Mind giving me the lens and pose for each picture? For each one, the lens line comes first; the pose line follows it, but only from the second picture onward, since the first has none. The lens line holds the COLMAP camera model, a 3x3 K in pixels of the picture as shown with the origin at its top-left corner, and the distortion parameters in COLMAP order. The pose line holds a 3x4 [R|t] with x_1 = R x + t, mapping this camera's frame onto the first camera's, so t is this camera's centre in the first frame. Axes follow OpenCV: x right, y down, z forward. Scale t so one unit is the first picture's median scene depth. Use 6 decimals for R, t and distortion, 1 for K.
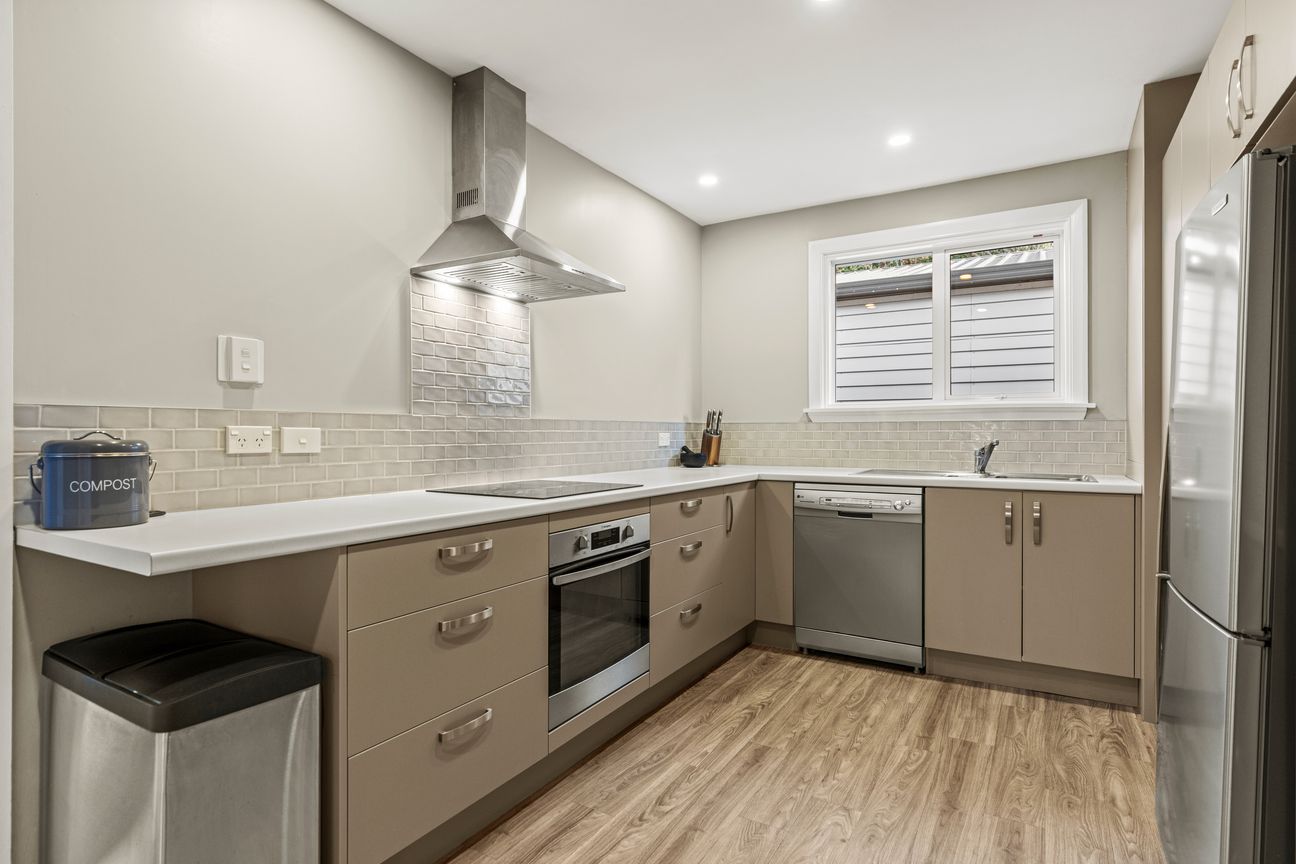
lens RADIAL K [[664.7, 0, 648.2], [0, 664.7, 427.0], [0, 0, 1]] dist [0.001402, -0.001403]
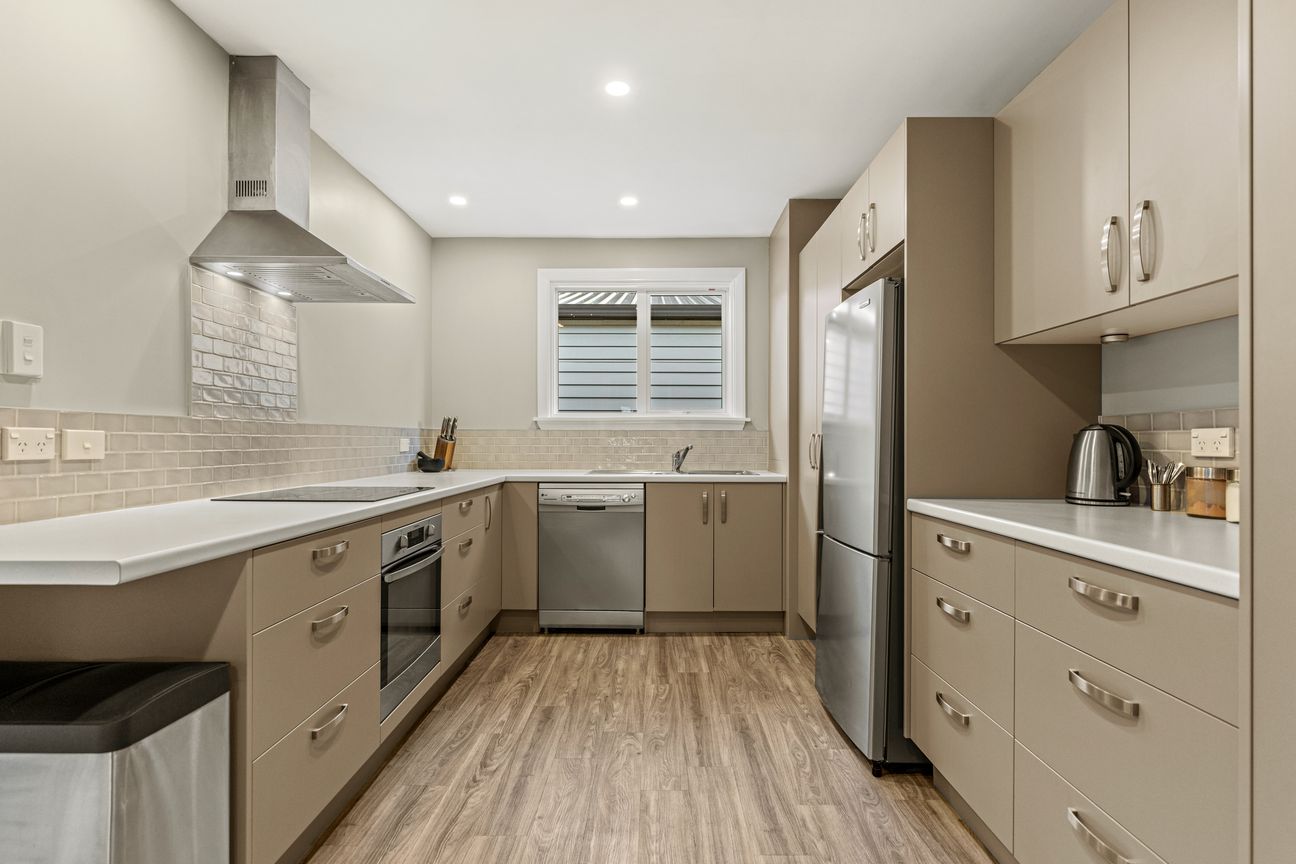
lens RADIAL K [[664.7, 0, 648.2], [0, 664.7, 427.0], [0, 0, 1]] dist [0.001402, -0.001403]
pose [[0.862836, 0.012687, 0.505324, -0.249034], [-0.007440, 0.999895, -0.012402, 0.001580], [-0.505428, 0.006941, 0.862841, -0.092233]]
